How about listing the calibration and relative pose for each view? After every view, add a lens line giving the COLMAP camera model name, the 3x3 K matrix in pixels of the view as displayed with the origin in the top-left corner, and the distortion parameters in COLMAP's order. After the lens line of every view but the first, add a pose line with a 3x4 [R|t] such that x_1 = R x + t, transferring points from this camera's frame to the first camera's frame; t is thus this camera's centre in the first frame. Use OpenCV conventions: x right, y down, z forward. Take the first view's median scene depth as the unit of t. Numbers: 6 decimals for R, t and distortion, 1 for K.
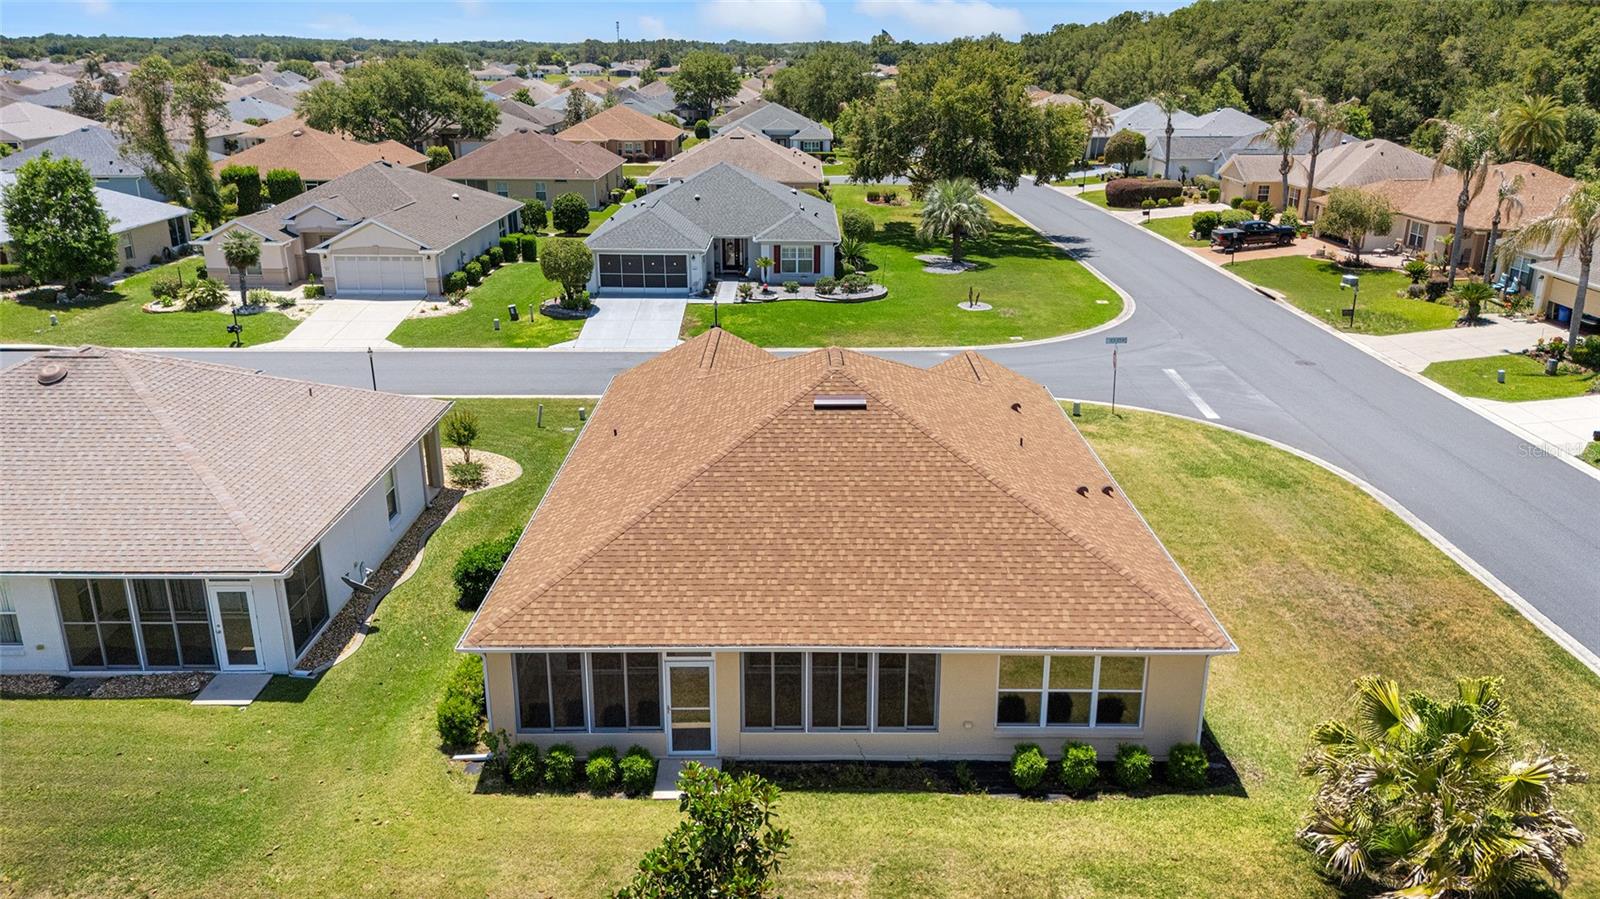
lens RADIAL K [[1175.1, 0, 805.3], [0, 1175.1, 451.3], [0, 0, 1]] dist [0.077158, -0.094010]
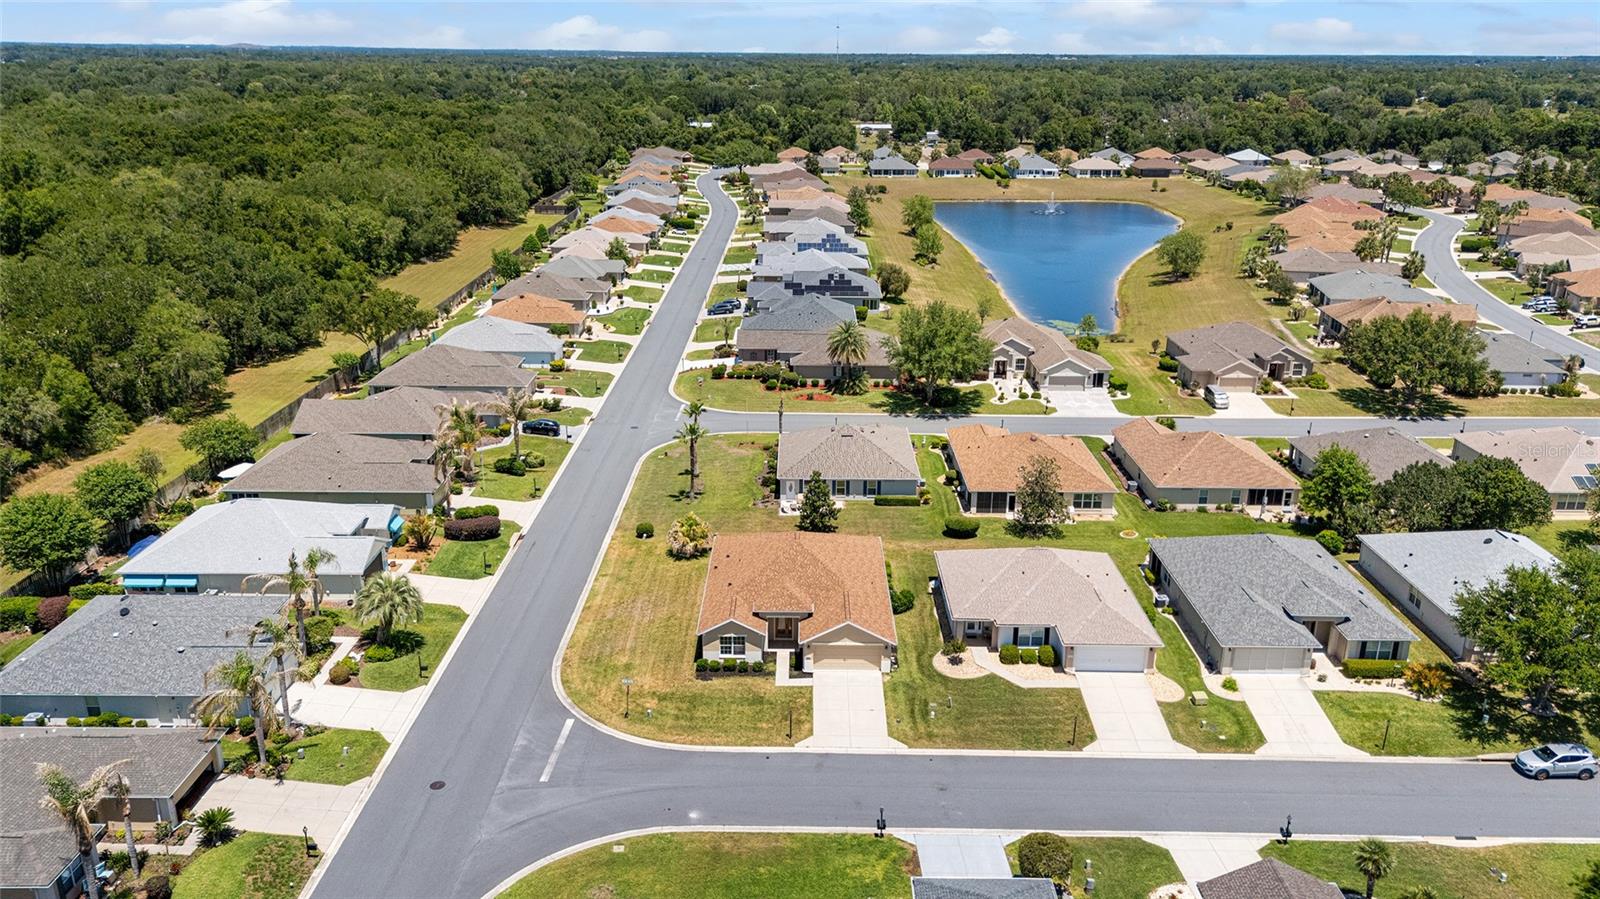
lens RADIAL K [[1175.1, 0, 805.3], [0, 1175.1, 451.3], [0, 0, 1]] dist [0.077158, -0.094010]
pose [[-0.999946, -0.010417, -0.000183, 0.003922], [-0.008366, 0.792330, 0.610036, -1.152810], [-0.006210, 0.610004, -0.792374, 1.753830]]
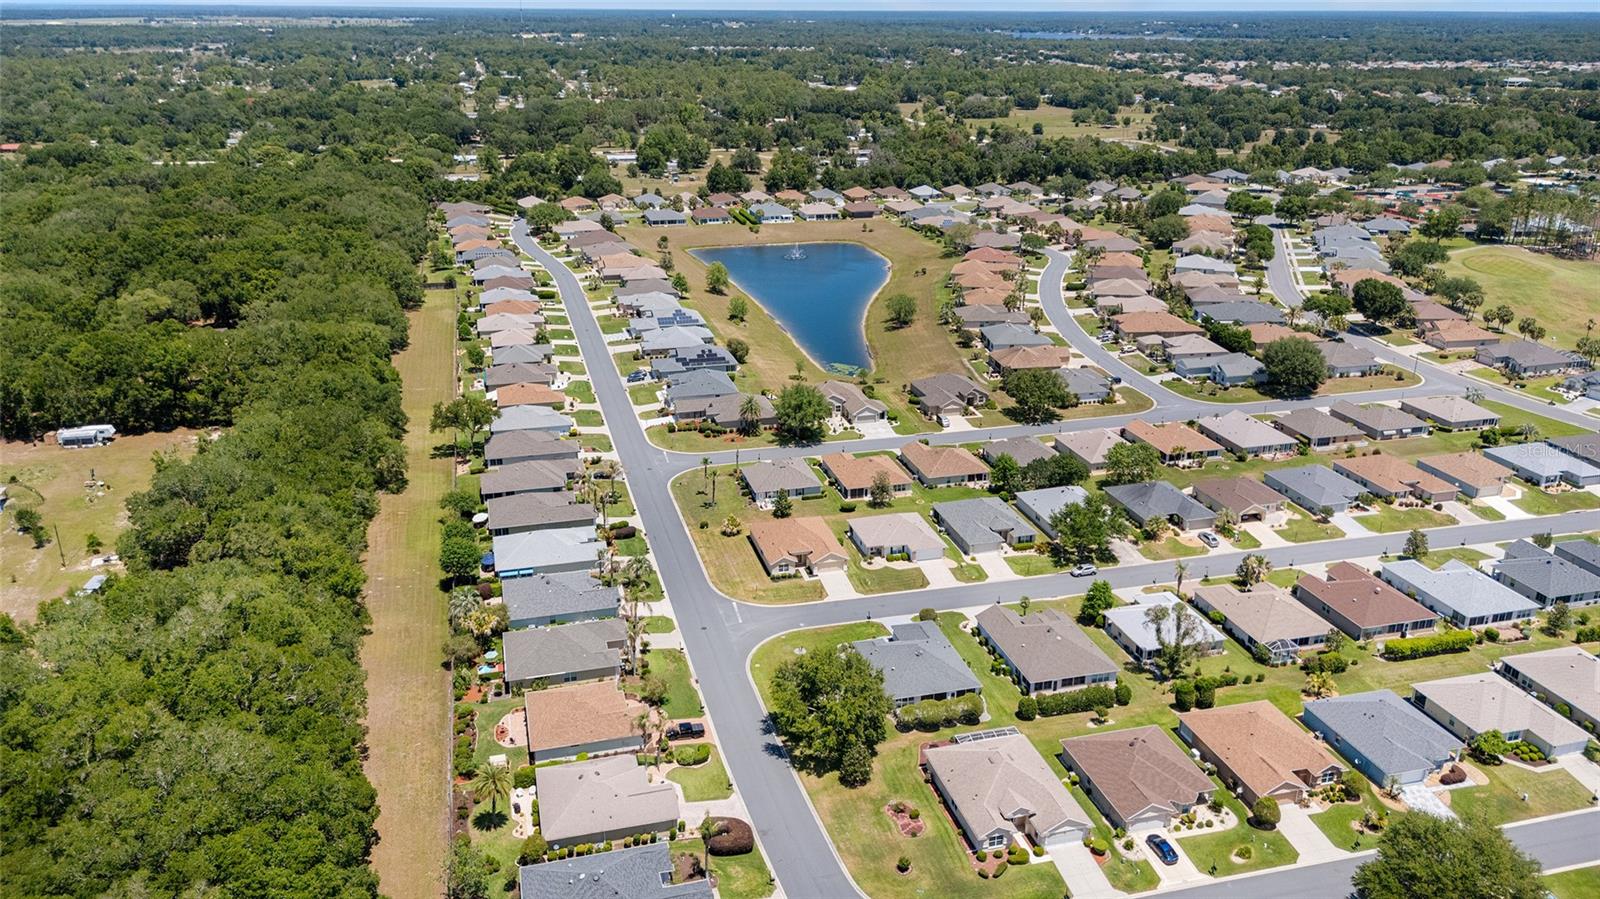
lens RADIAL K [[1171.1, 0, 803.3], [0, 1171.1, 449.5], [0, 0, 1]] dist [0.115848, -0.160067]
pose [[-0.965708, 0.084732, -0.245415, 0.918826], [-0.090634, 0.775760, 0.624485, -2.644713], [0.243297, 0.625313, -0.741478, 3.240873]]
